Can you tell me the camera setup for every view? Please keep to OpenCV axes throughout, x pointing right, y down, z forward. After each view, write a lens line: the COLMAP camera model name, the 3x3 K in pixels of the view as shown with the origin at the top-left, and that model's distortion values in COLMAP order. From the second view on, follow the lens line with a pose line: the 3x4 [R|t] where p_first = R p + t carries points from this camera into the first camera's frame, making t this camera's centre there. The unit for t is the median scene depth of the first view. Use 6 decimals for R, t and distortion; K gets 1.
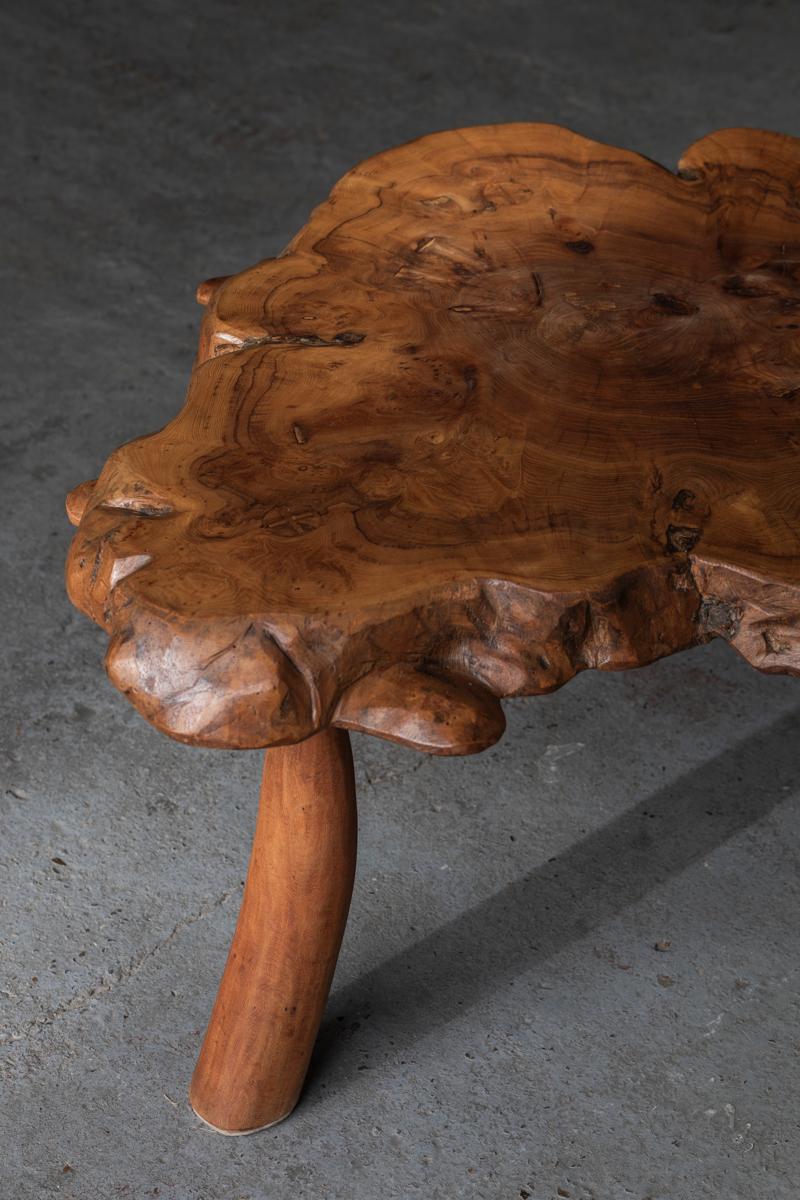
lens RADIAL K [[2972.4, 0, 405.1], [0, 2972.4, 589.0], [0, 0, 1]] dist [0.070174, 0.000000]
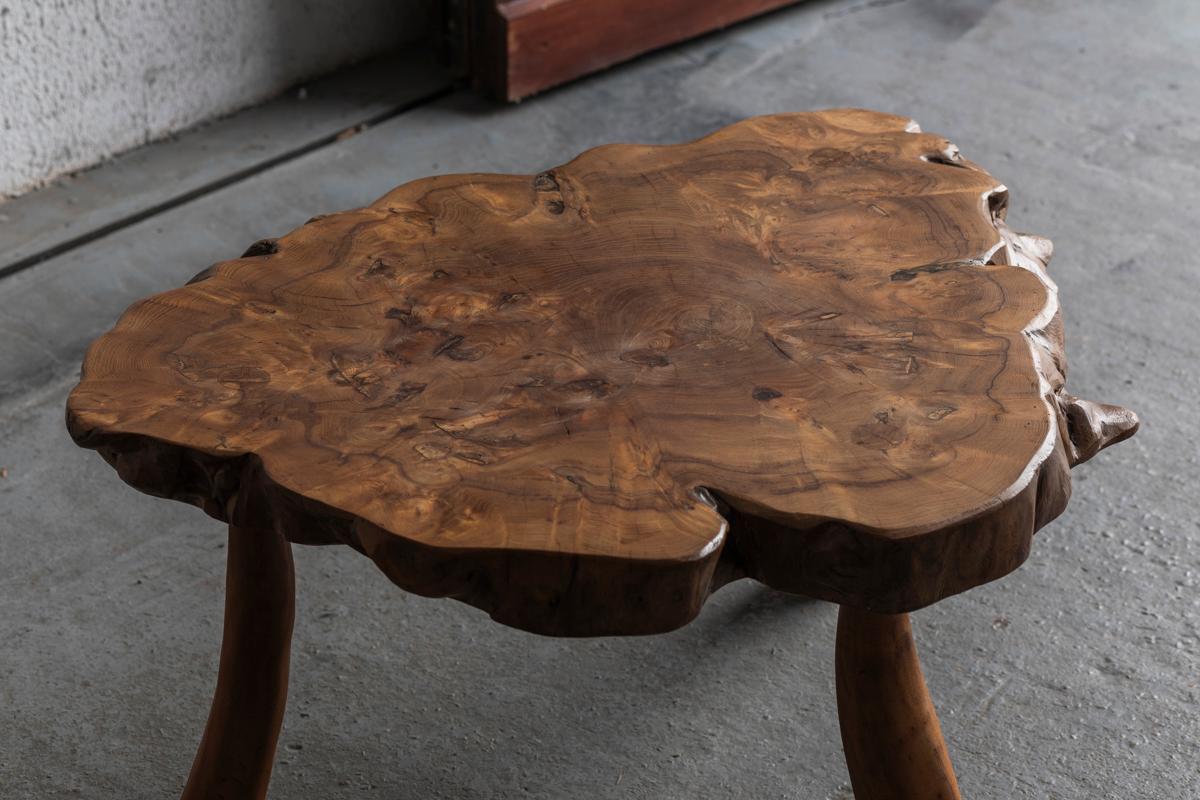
lens RADIAL K [[2972.4, 0, 628.4], [0, 2972.4, 403.0], [0, 0, 1]] dist [0.070174, 0.000000]
pose [[-0.950179, 0.142046, -0.277457, 0.391298], [-0.177329, 0.485710, 0.855944, -0.987310], [0.256347, 0.862502, -0.436323, 1.489948]]
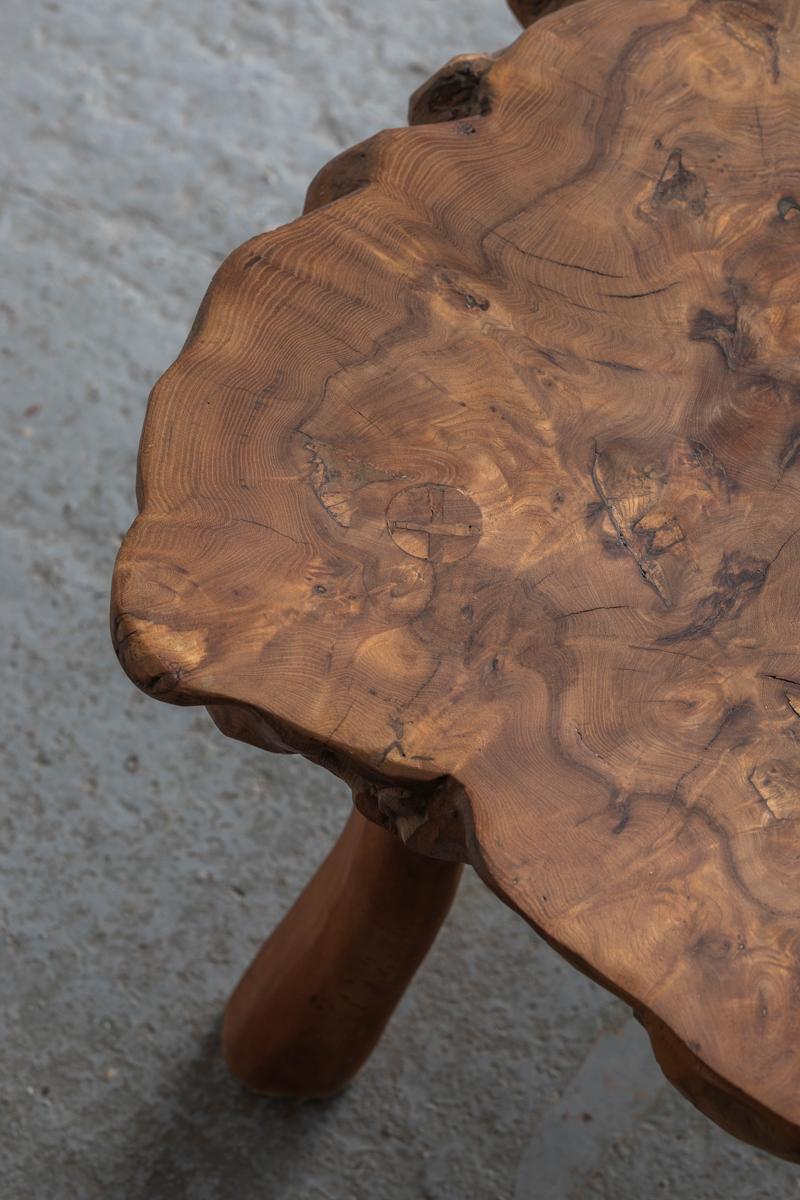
lens RADIAL K [[2972.4, 0, 456.6], [0, 2972.4, 695.2], [0, 0, 1]] dist [0.070174, 0.000000]
pose [[-0.975849, 0.173099, -0.133247, 0.306154], [-0.142753, -0.043624, 0.988796, -0.638326], [0.165347, 0.983938, 0.067281, 0.991696]]
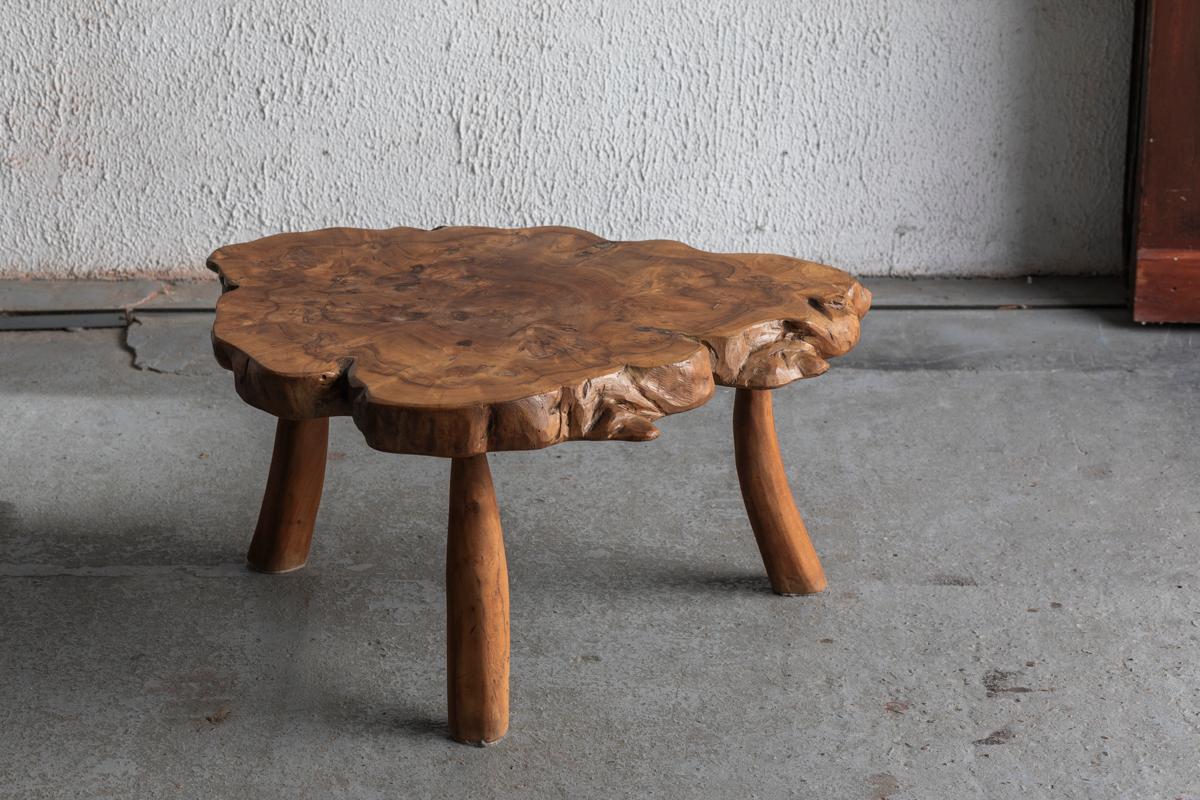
lens RADIAL K [[2972.4, 0, 606.9], [0, 2972.4, 406.1], [0, 0, 1]] dist [0.070174, 0.000000]
pose [[-0.856031, -0.189693, 0.480862, -0.853798], [0.289514, 0.594713, 0.749999, -1.381299], [-0.428244, 0.781238, -0.454174, 1.837070]]
